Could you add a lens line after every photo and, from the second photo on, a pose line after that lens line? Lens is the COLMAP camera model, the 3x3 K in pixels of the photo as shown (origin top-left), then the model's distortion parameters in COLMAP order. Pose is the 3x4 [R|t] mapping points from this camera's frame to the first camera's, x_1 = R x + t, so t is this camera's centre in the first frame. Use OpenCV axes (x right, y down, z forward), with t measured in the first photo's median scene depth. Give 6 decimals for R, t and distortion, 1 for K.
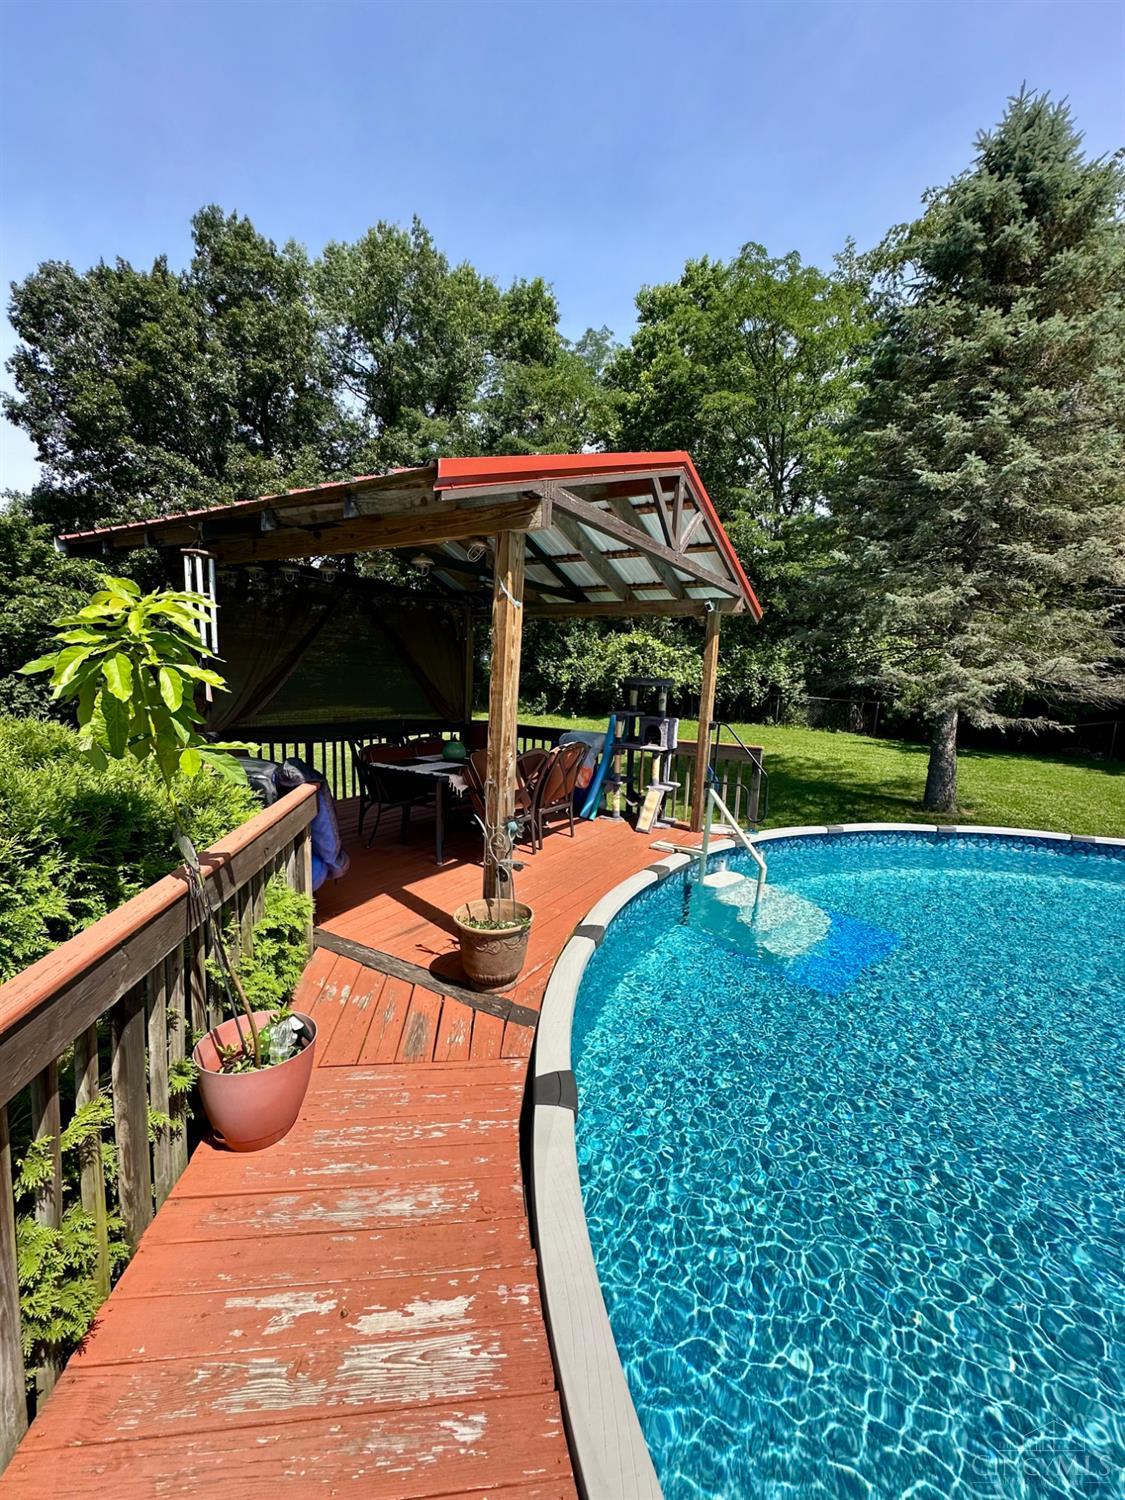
lens RADIAL K [[597.2, 0, 561.4], [0, 597.2, 770.9], [0, 0, 1]] dist [-0.000255, 0.000139]
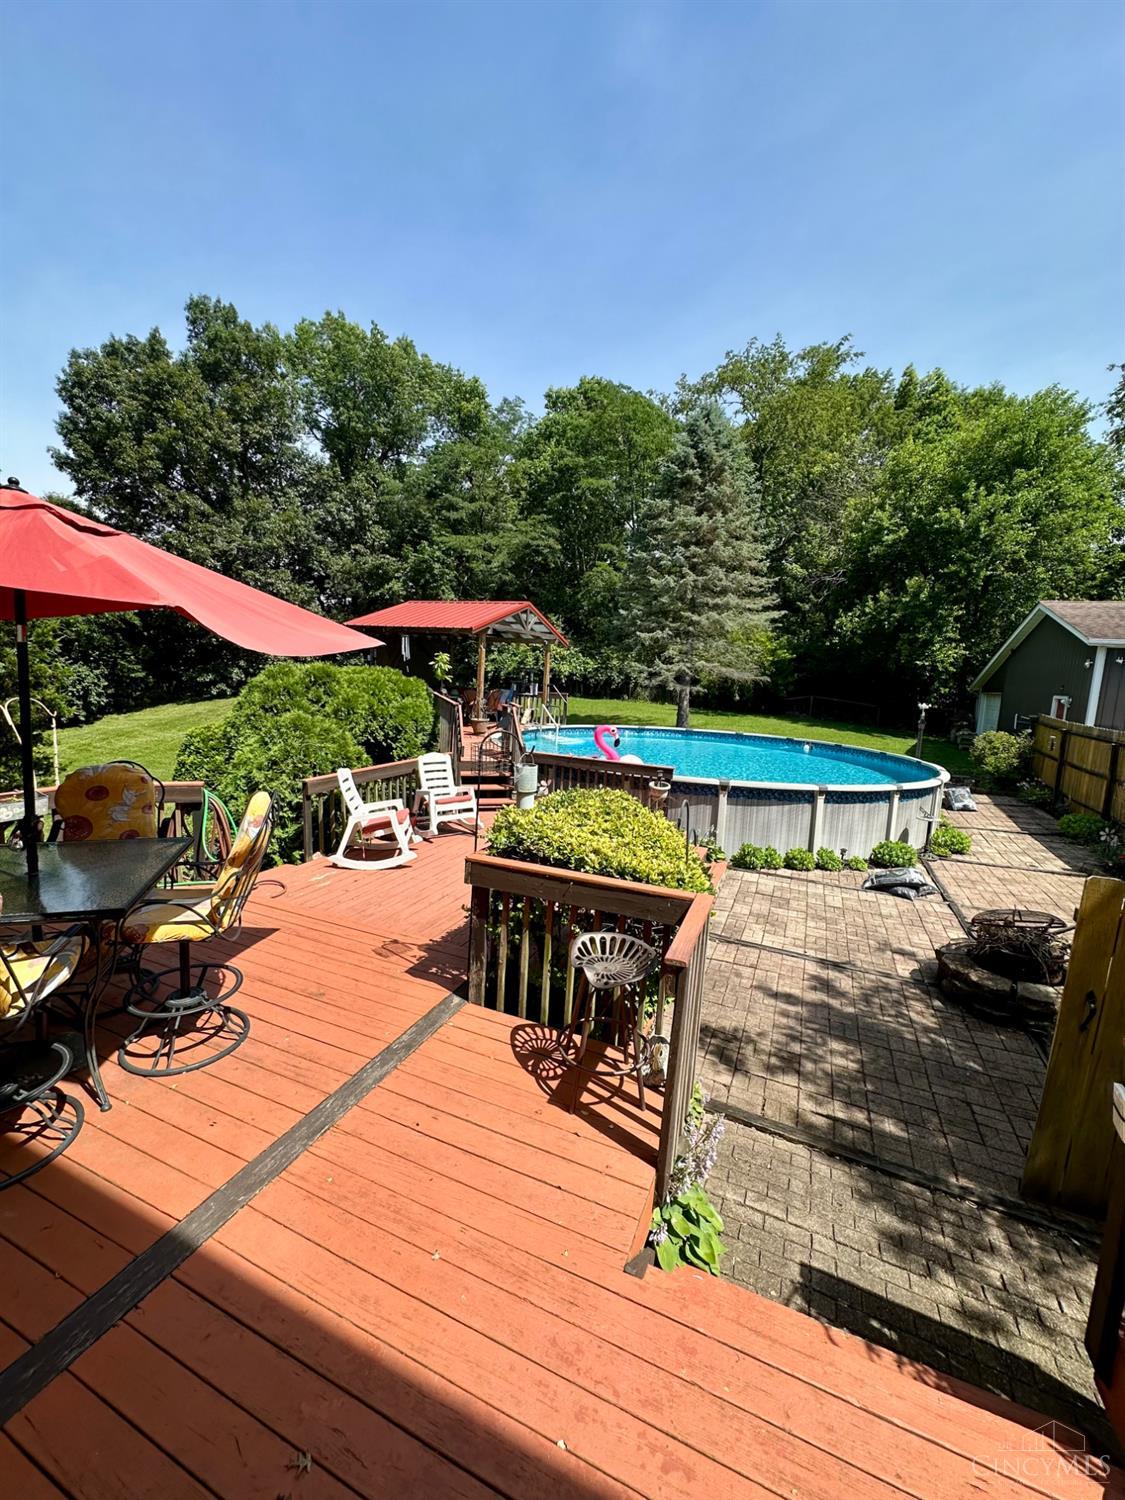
lens RADIAL K [[600.3, 0, 561.6], [0, 600.3, 746.9], [0, 0, 1]] dist [-0.001486, 0.000654]
pose [[0.991505, -0.008052, 0.129816, -0.012516], [0.011516, 0.999597, -0.025958, 0.078289], [-0.129555, 0.027232, 0.991198, -0.484061]]
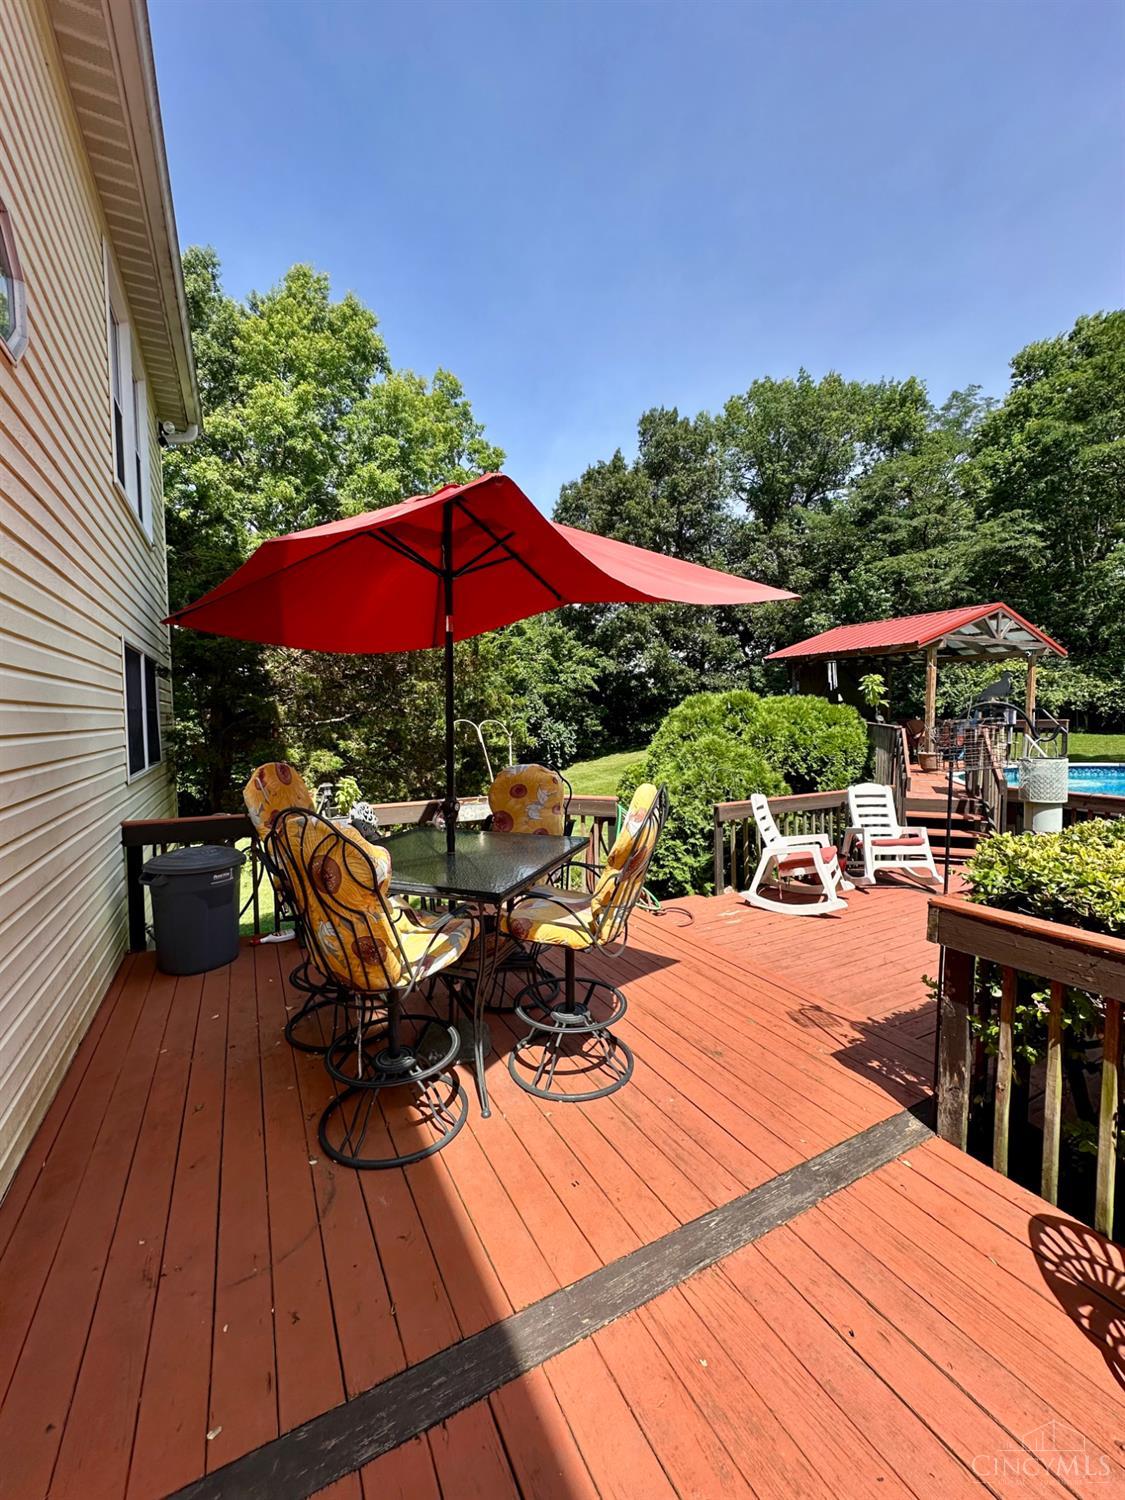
lens RADIAL K [[600.3, 0, 561.6], [0, 600.3, 746.9], [0, 0, 1]] dist [-0.001486, 0.000654]
pose [[0.853103, -0.022146, -0.521273, -0.016883], [-0.036598, 0.994098, -0.102129, 0.089968], [0.520458, 0.106204, 0.847257, -0.444426]]
